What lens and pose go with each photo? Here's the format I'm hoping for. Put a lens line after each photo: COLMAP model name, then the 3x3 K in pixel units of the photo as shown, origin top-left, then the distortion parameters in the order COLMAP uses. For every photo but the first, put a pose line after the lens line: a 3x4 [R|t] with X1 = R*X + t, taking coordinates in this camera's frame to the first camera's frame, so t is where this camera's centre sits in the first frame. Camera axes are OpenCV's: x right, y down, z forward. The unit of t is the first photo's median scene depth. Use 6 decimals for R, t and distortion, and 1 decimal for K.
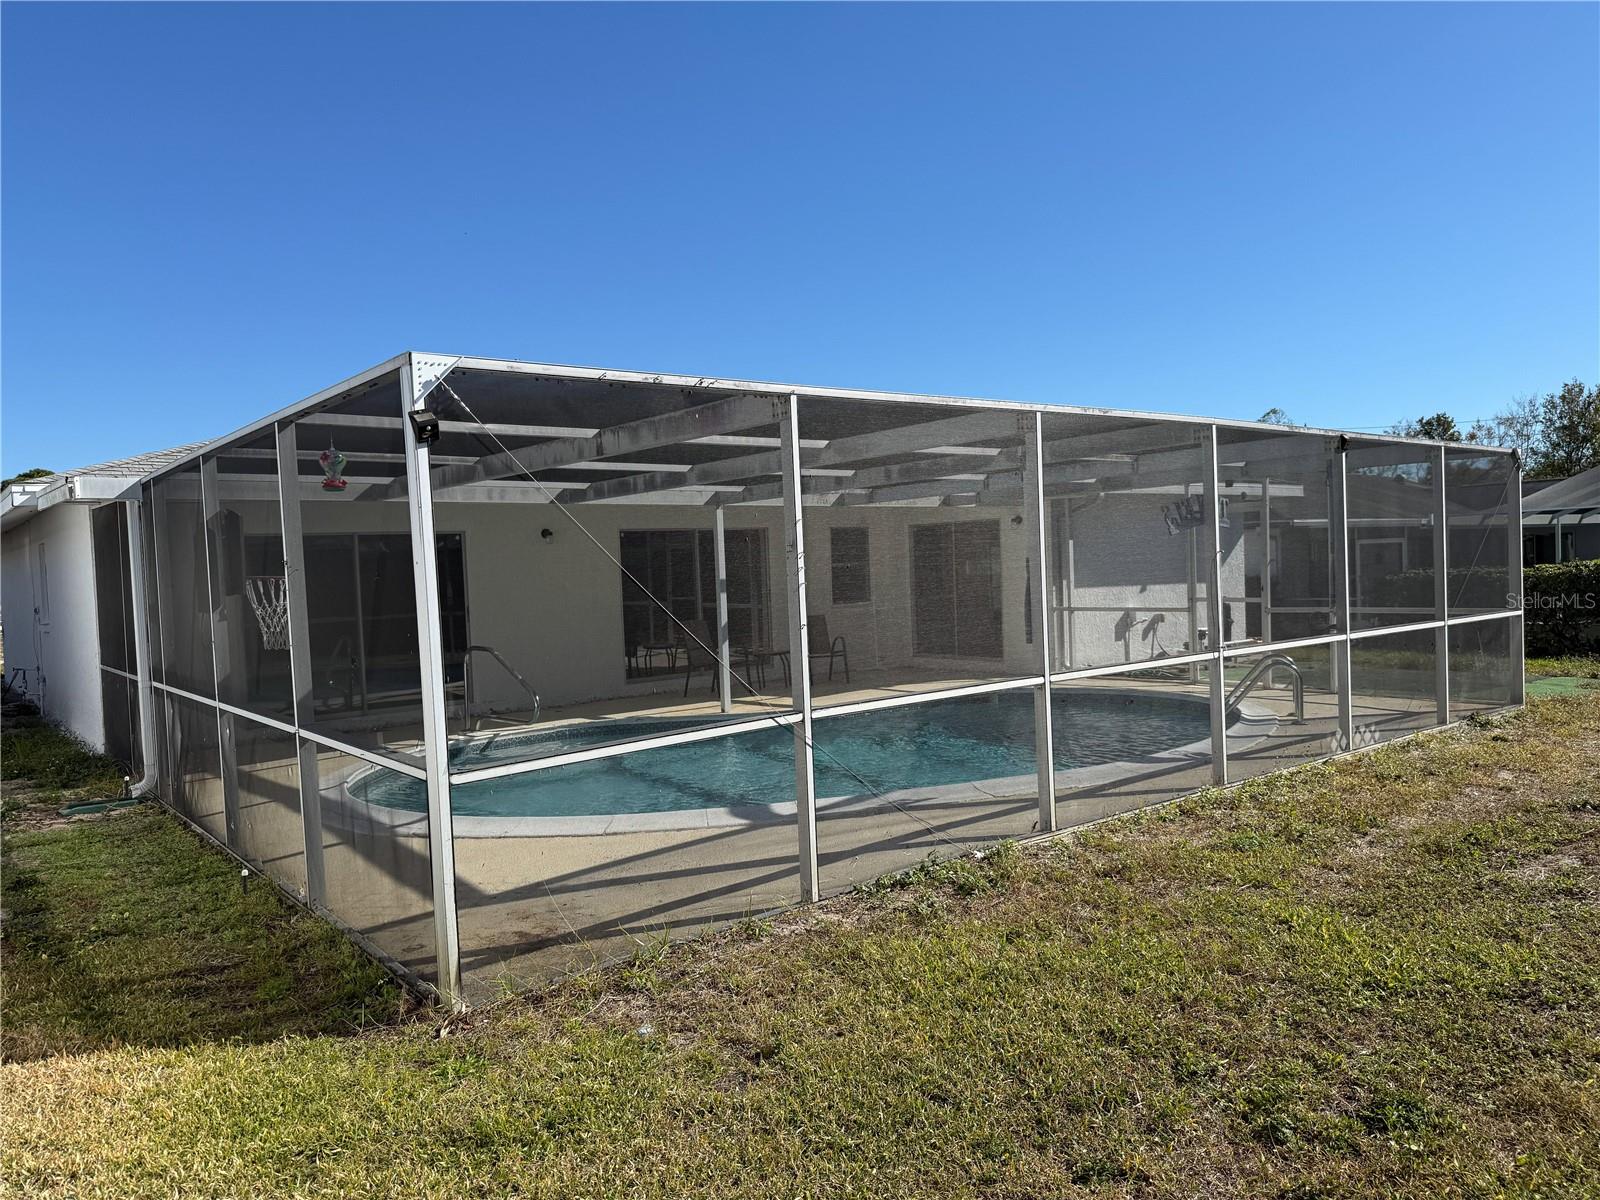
lens RADIAL K [[1121.3, 0, 813.6], [0, 1121.3, 591.1], [0, 0, 1]] dist [0.040611, -0.032540]
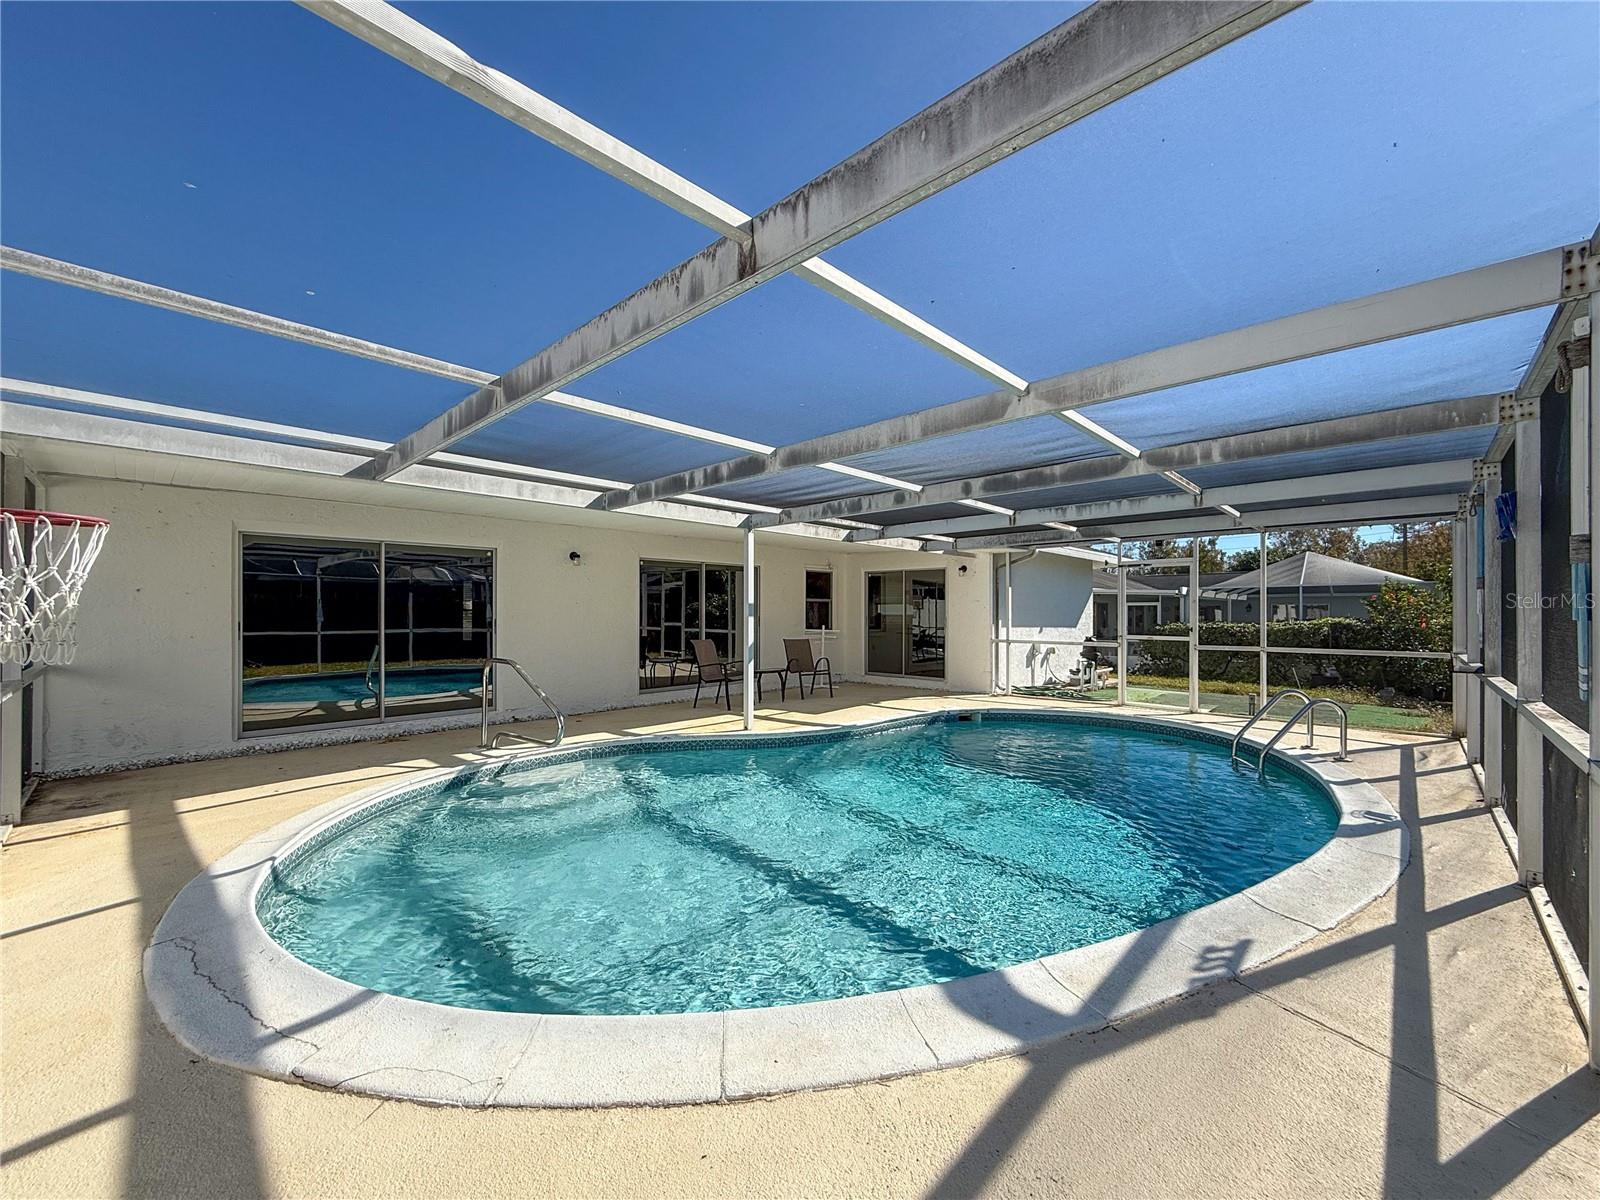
lens RADIAL K [[658.9, 0, 807.7], [0, 658.9, 605.7], [0, 0, 1]] dist [0.000140, -0.001189]
pose [[0.991541, 0.041968, 0.122825, -0.071712], [-0.037866, 0.998651, -0.035537, 0.009835], [-0.124151, 0.030586, 0.991792, 0.269668]]
